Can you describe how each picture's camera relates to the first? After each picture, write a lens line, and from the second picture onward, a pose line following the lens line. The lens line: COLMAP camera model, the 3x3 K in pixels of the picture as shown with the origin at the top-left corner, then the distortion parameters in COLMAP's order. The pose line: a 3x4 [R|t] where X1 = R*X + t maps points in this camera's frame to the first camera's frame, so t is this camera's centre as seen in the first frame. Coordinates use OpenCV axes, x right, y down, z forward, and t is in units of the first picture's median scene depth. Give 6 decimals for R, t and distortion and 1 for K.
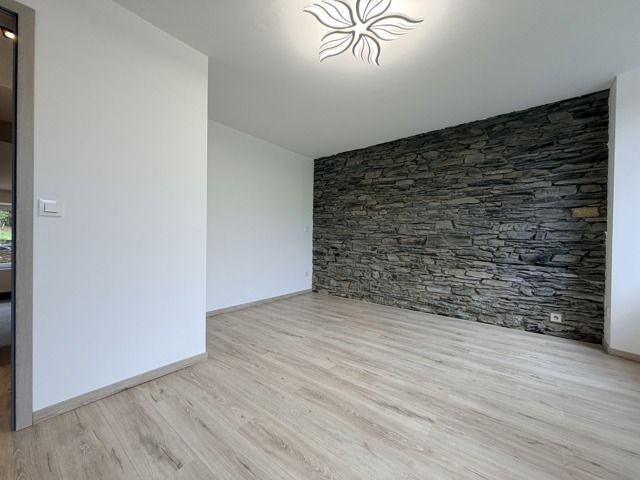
lens RADIAL K [[255.2, 0, 318.7], [0, 255.2, 239.4], [0, 0, 1]] dist [-0.000743, 0.000288]
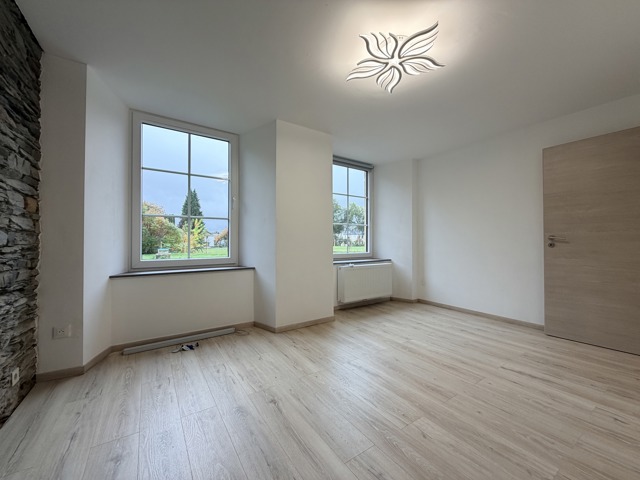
lens RADIAL K [[255.2, 0, 318.7], [0, 255.2, 239.4], [0, 0, 1]] dist [-0.000743, 0.000288]
pose [[-0.952089, -0.011921, 0.305590, 0.081743], [-0.012432, 0.999923, 0.000276, -0.022182], [-0.305570, -0.003536, -0.952163, 1.378810]]
